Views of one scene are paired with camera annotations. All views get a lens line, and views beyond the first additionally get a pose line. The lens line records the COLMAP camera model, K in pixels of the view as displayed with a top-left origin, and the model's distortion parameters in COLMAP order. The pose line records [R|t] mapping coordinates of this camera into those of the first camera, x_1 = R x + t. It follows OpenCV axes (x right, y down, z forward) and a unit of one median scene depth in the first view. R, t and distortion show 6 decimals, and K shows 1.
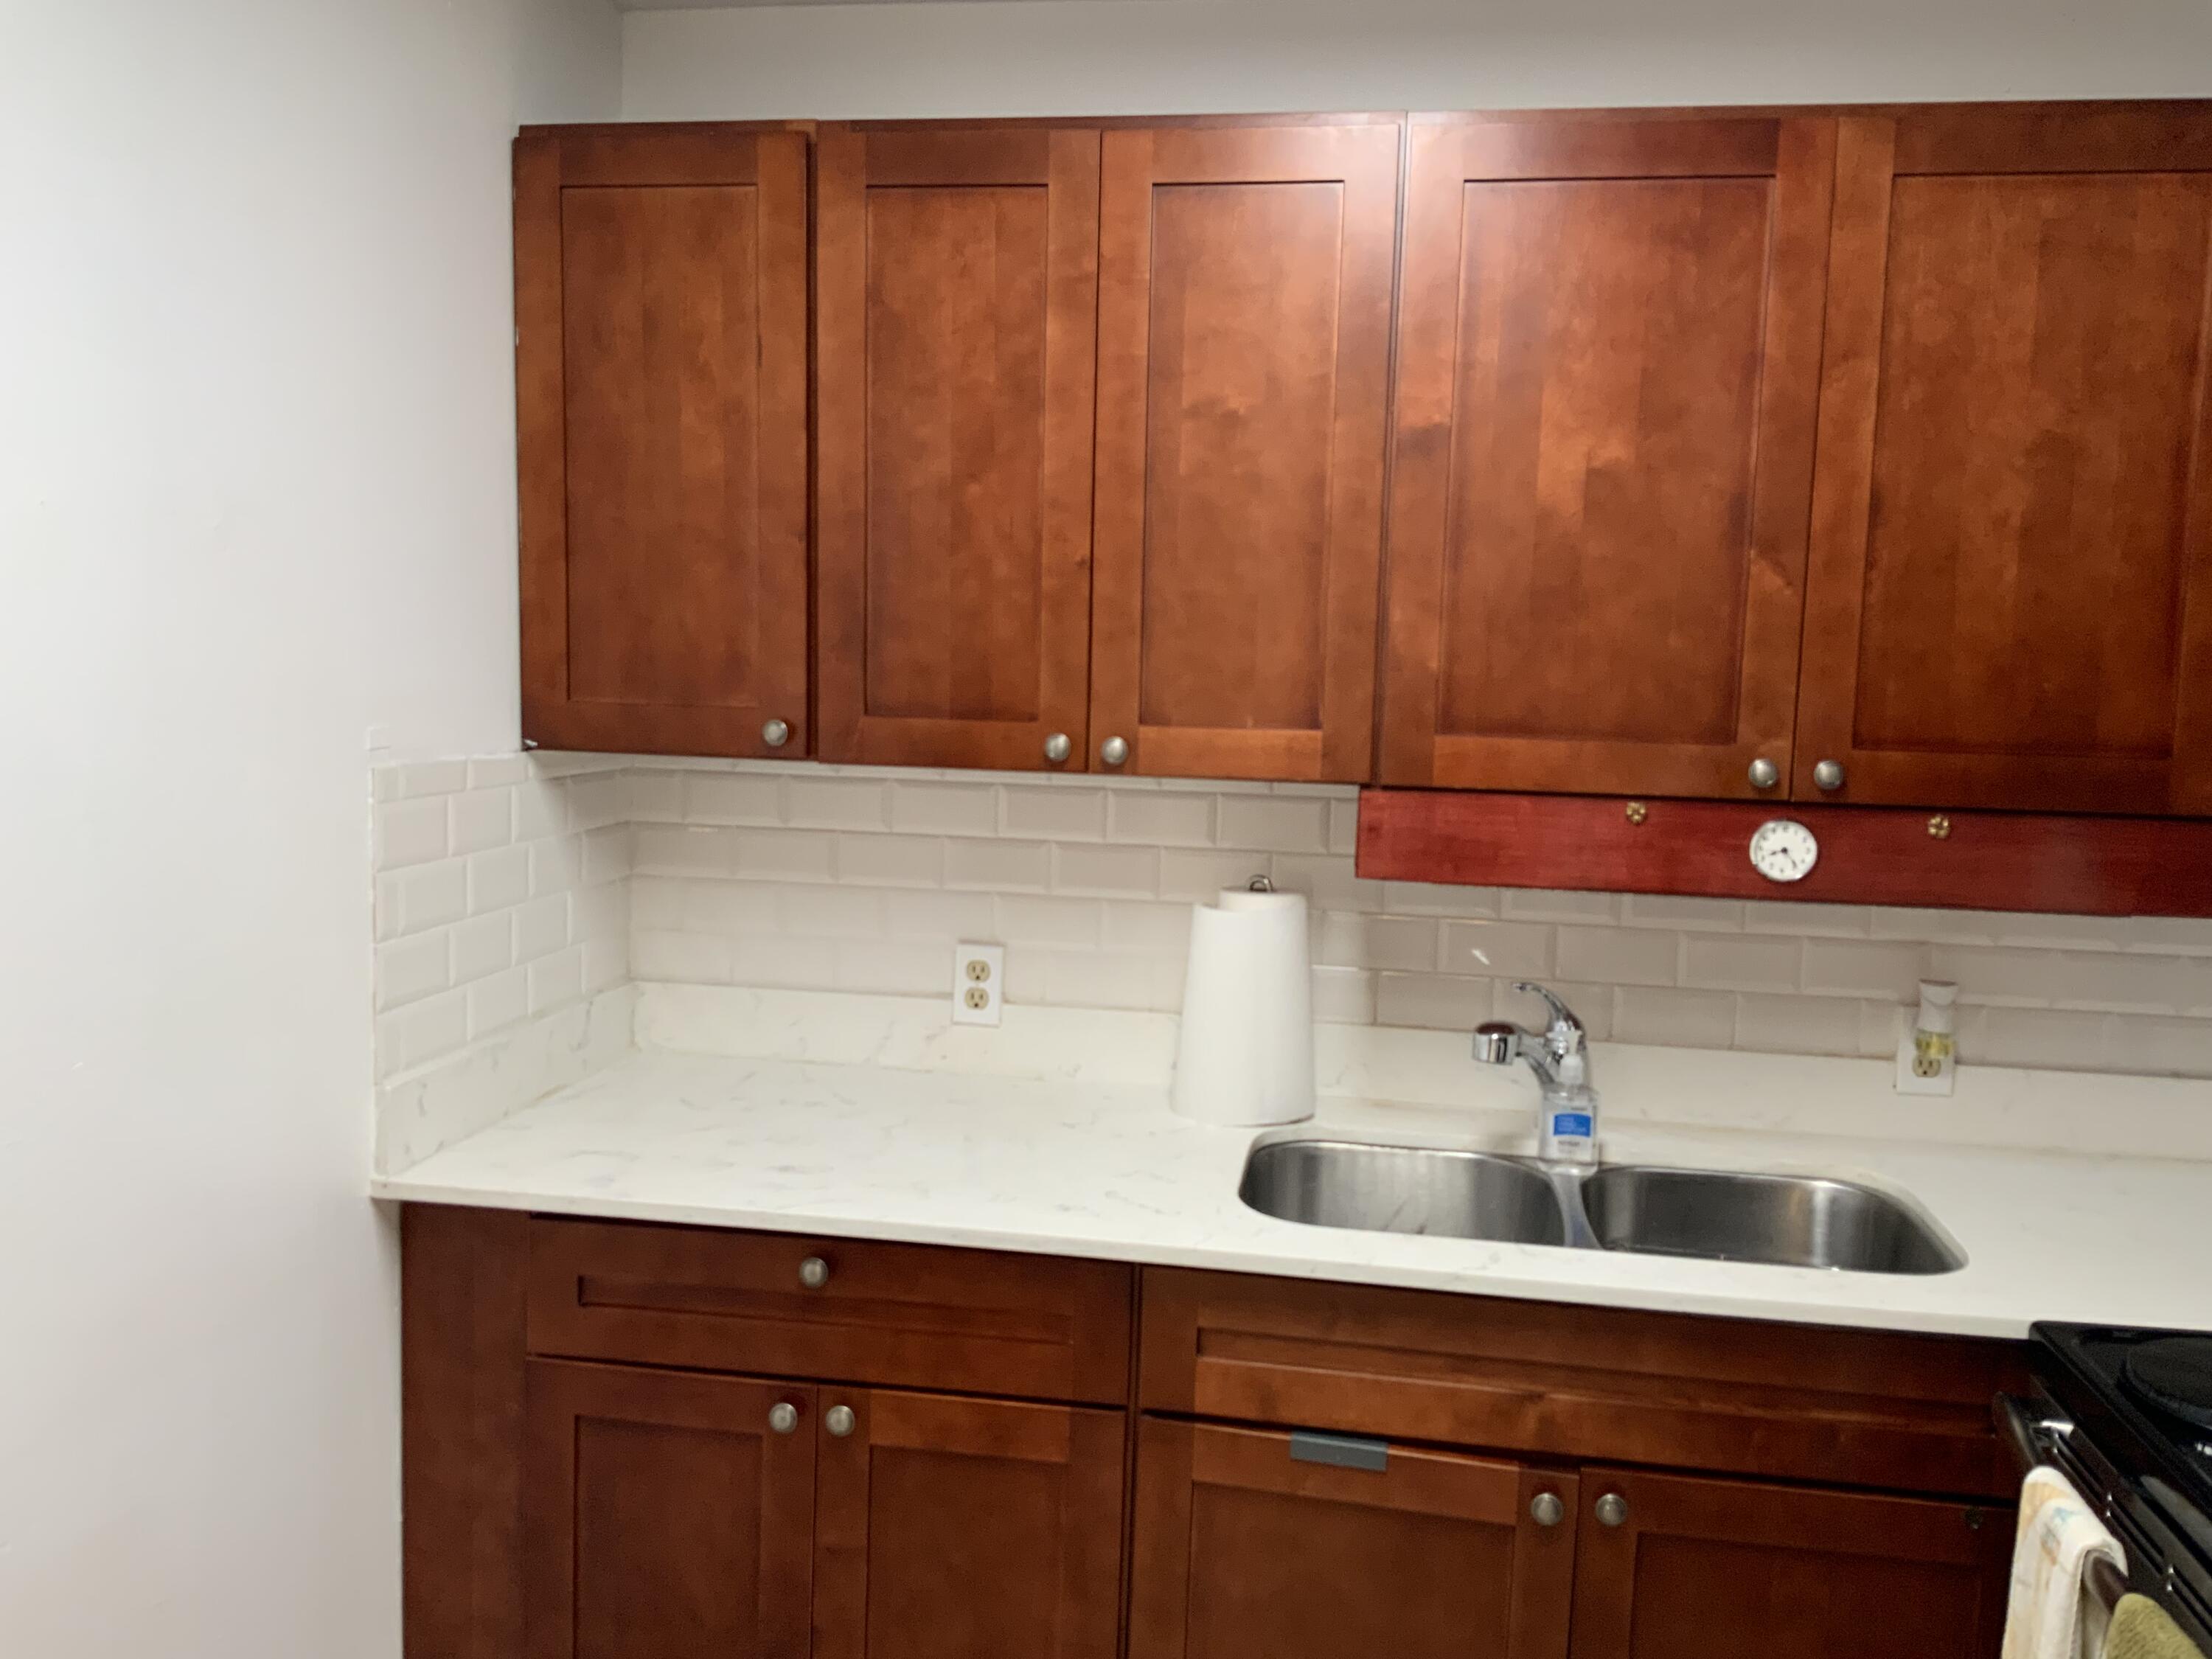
lens RADIAL K [[1813.5, 0, 1114.0], [0, 1813.5, 837.4], [0, 0, 1]] dist [0.064745, -0.108939]
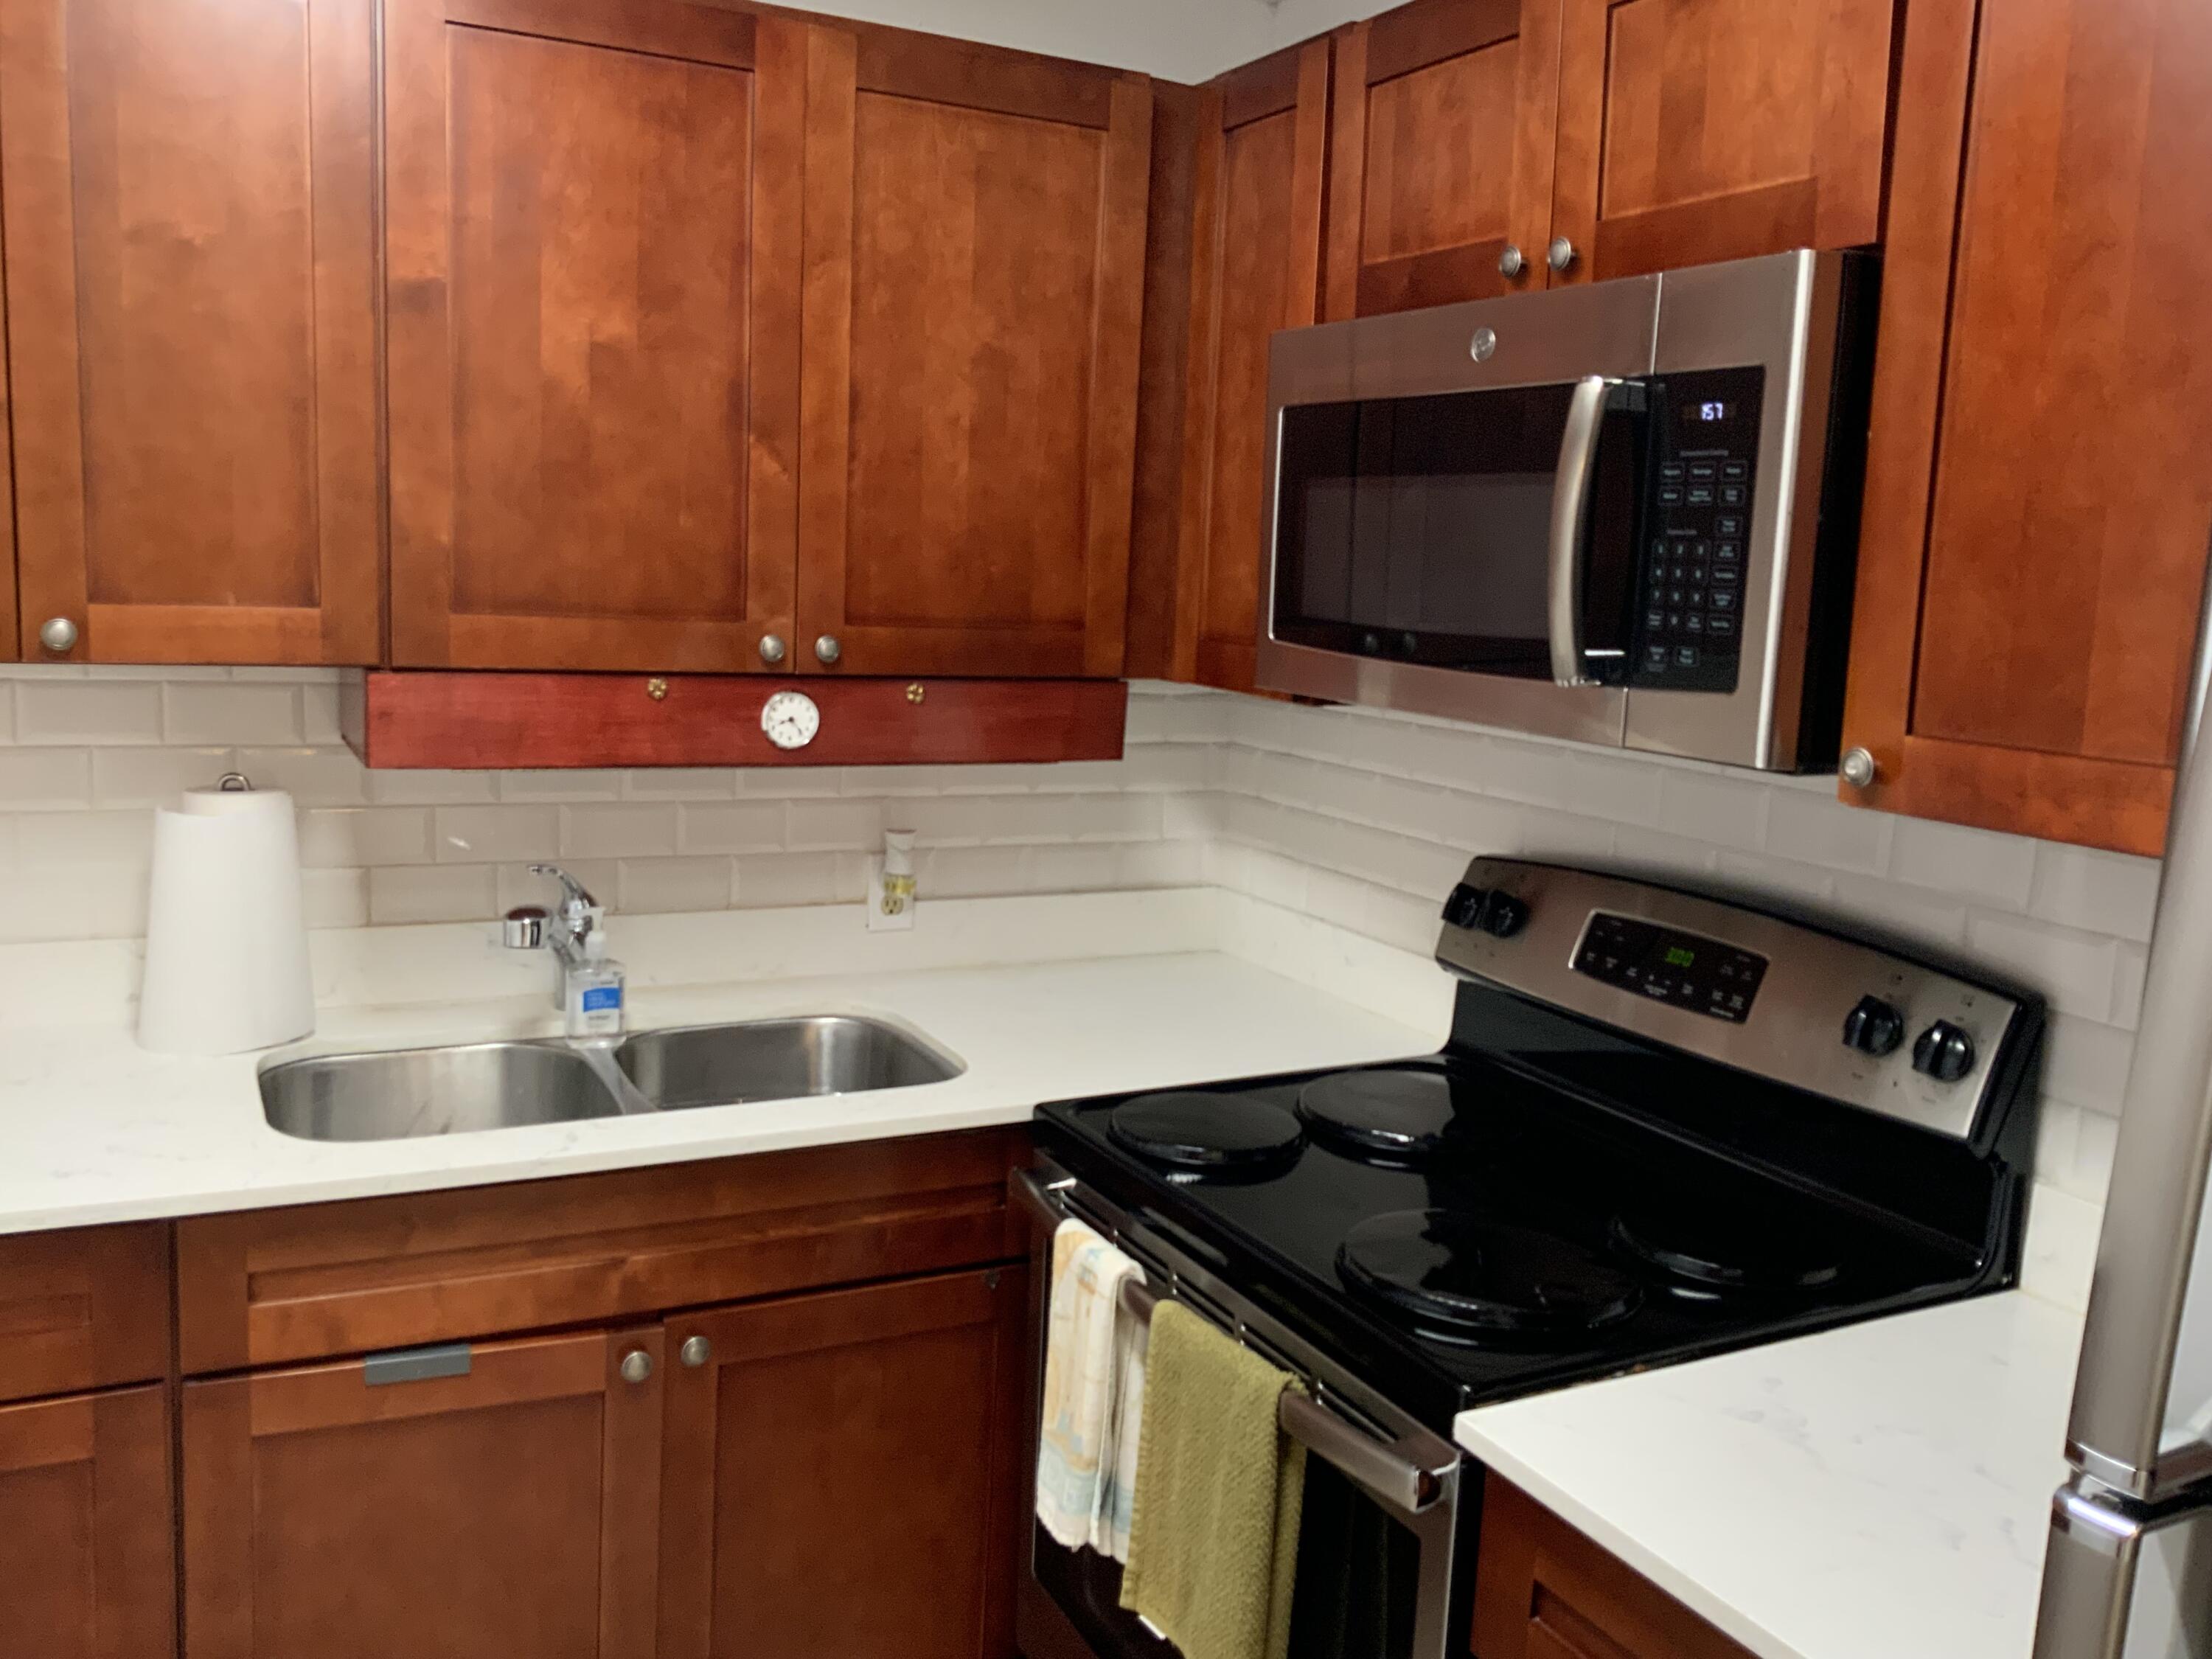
lens RADIAL K [[1813.6, 0, 1103.9], [0, 1813.6, 842.3], [0, 0, 1]] dist [0.106479, -0.210782]
pose [[0.803933, -0.082818, 0.588926, -0.124195], [0.040773, 0.995602, 0.084349, -0.003935], [-0.593321, -0.043799, 0.803774, 0.021175]]
